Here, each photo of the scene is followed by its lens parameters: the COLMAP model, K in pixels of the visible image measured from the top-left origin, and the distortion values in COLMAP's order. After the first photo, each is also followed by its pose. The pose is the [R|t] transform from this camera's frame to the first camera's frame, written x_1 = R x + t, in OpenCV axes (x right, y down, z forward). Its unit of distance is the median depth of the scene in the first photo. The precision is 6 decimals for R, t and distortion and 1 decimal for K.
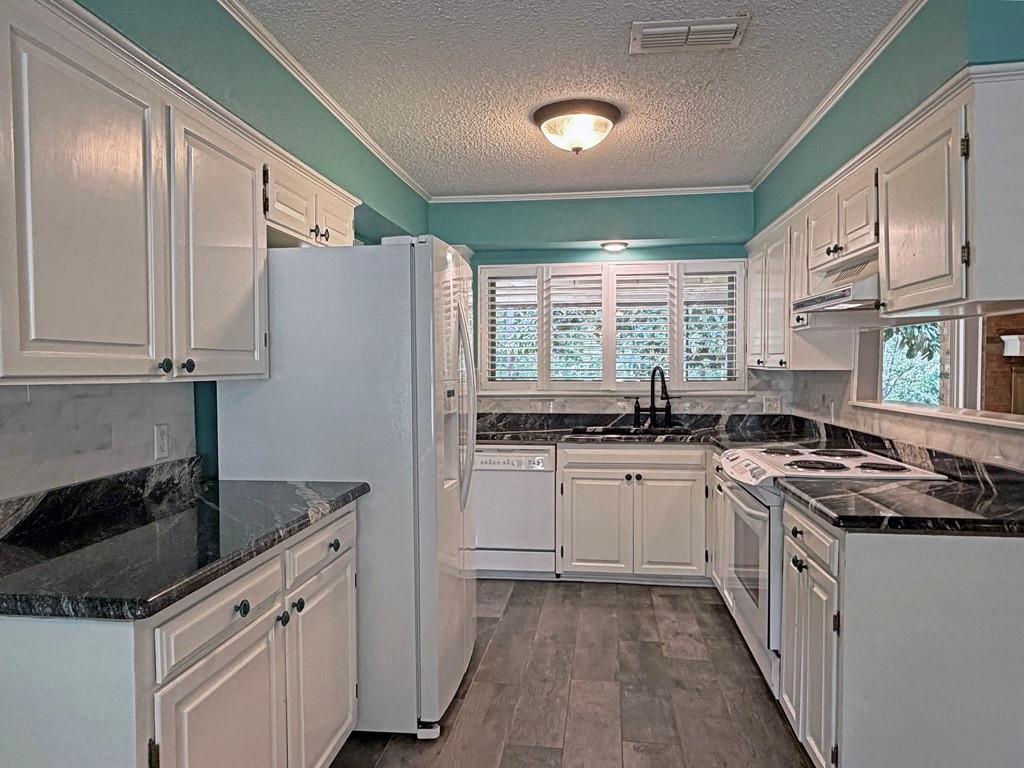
lens RADIAL K [[689.4, 0, 512.0], [0, 689.4, 384.0], [0, 0, 1]] dist [-0.000385, -0.000423]
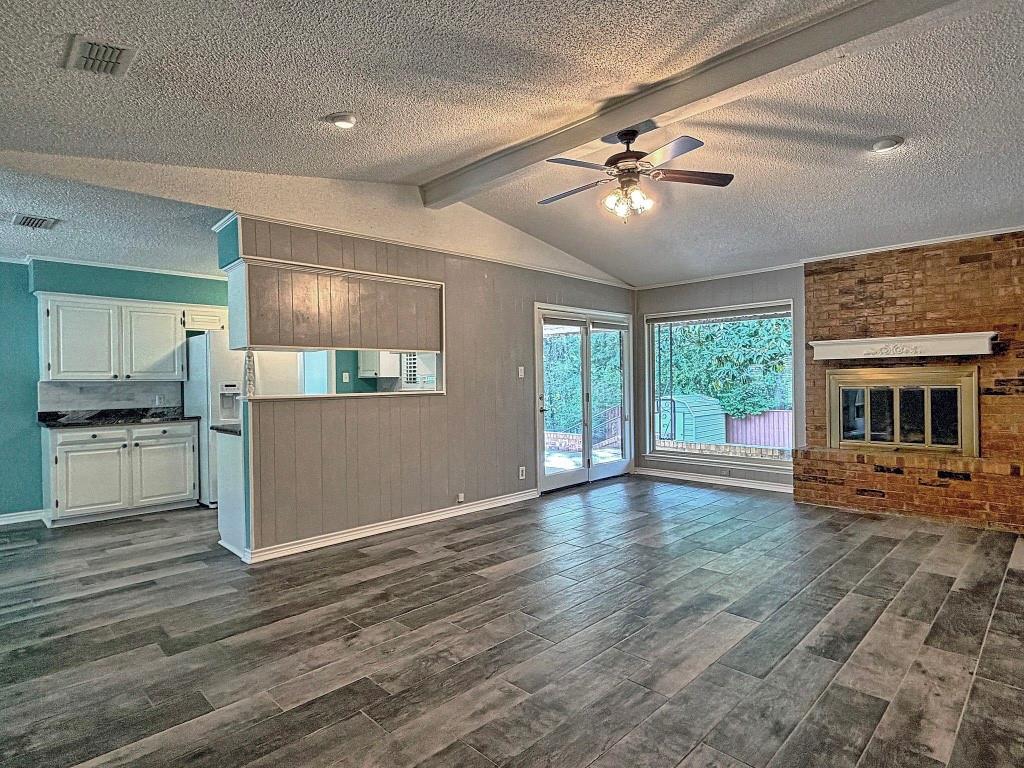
lens RADIAL K [[560.1, 0, 512.0], [0, 560.1, 384.0], [0, 0, 1]] dist [0.001166, 0.000247]
pose [[0.790645, -0.001115, -0.612273, 2.346093], [-0.006366, 0.999929, -0.010042, 0.022620], [0.612241, 0.011837, 0.790582, -0.068954]]
